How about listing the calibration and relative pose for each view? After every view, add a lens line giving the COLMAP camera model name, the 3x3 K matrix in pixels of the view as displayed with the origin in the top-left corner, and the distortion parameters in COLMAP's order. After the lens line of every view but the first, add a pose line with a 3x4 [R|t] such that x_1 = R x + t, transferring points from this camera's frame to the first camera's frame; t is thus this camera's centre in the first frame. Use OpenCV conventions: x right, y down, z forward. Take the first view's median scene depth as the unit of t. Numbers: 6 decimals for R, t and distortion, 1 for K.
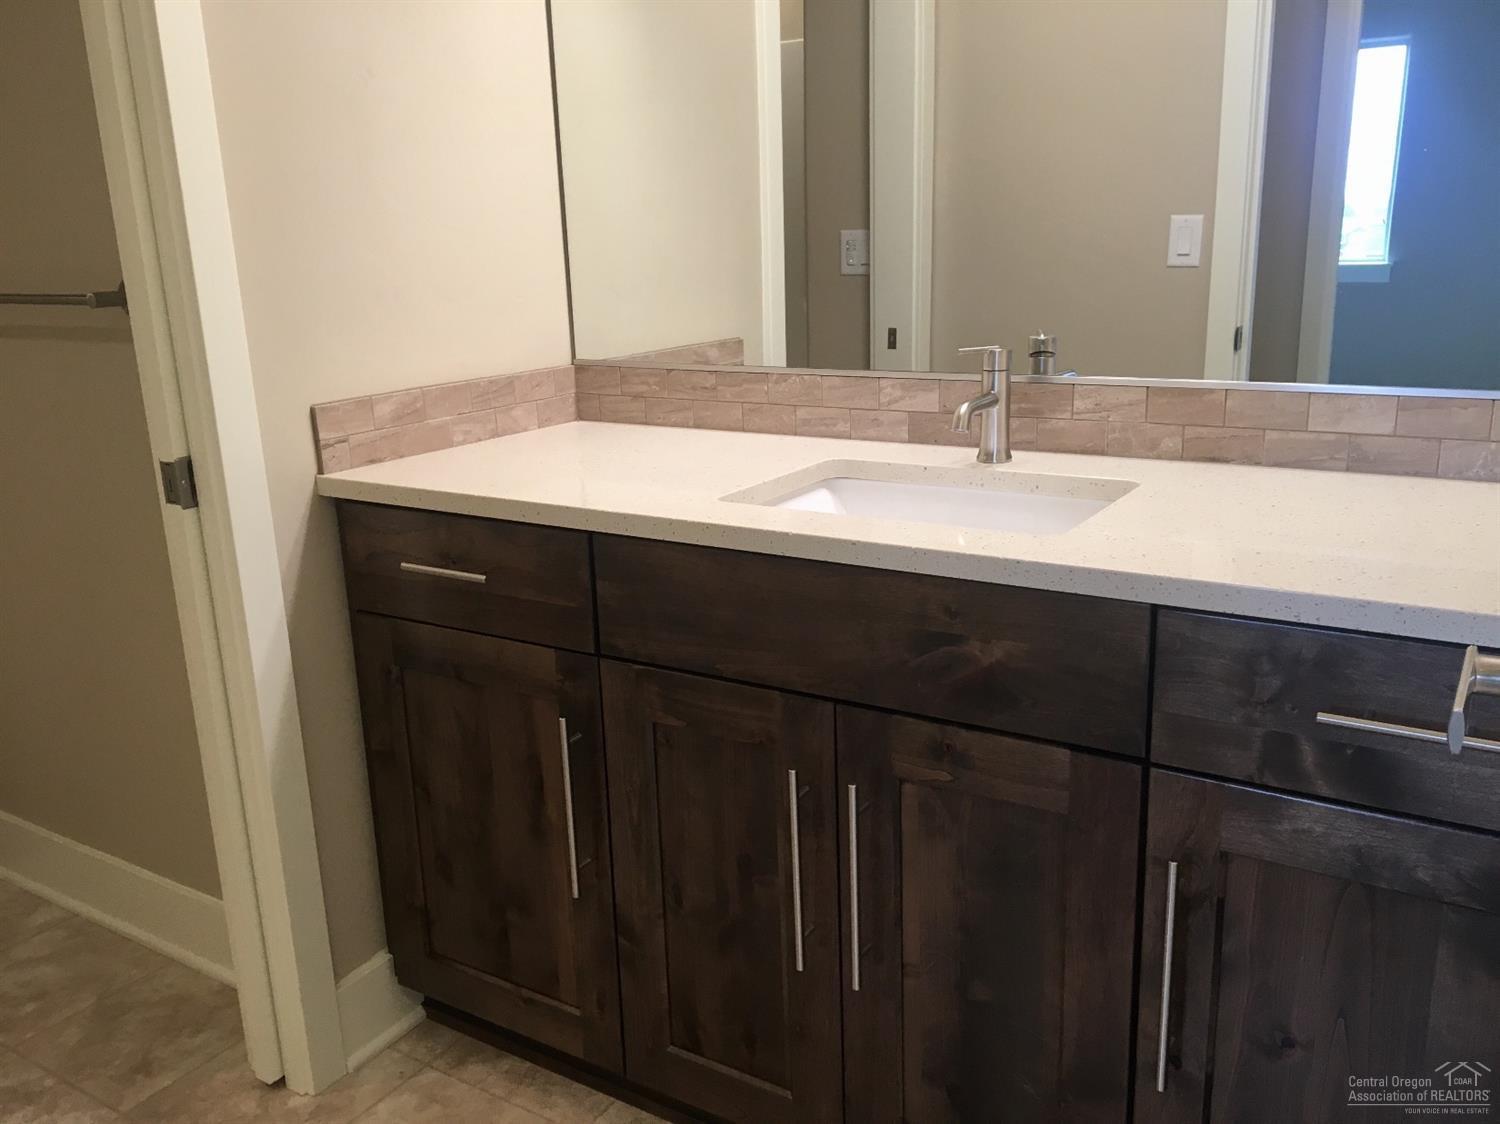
lens RADIAL K [[1252.6, 0, 750.0], [0, 1252.6, 562.0], [0, 0, 1]] dist [0.157458, -0.304313]
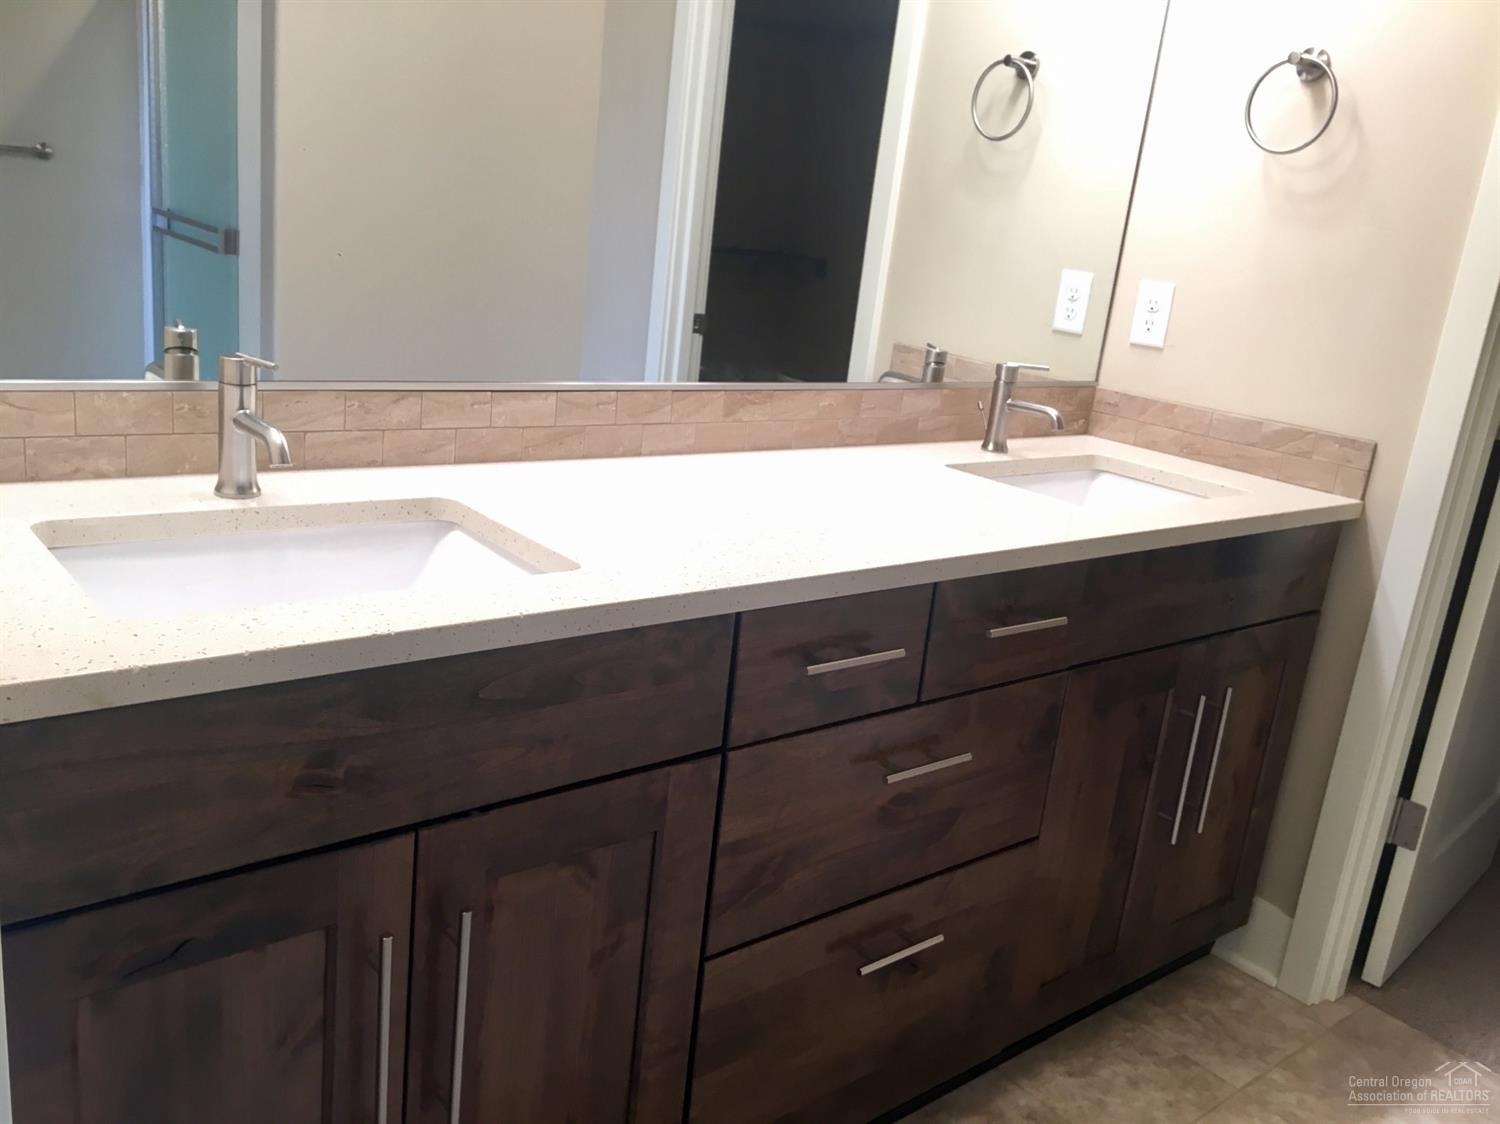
lens RADIAL K [[1263.7, 0, 750.0], [0, 1263.7, 562.0], [0, 0, 1]] dist [0.000978, -0.001619]
pose [[0.304367, -0.165740, 0.938025, -0.443741], [0.149367, 0.980869, 0.124844, -0.086261], [-0.940771, 0.102111, 0.323301, 0.456508]]
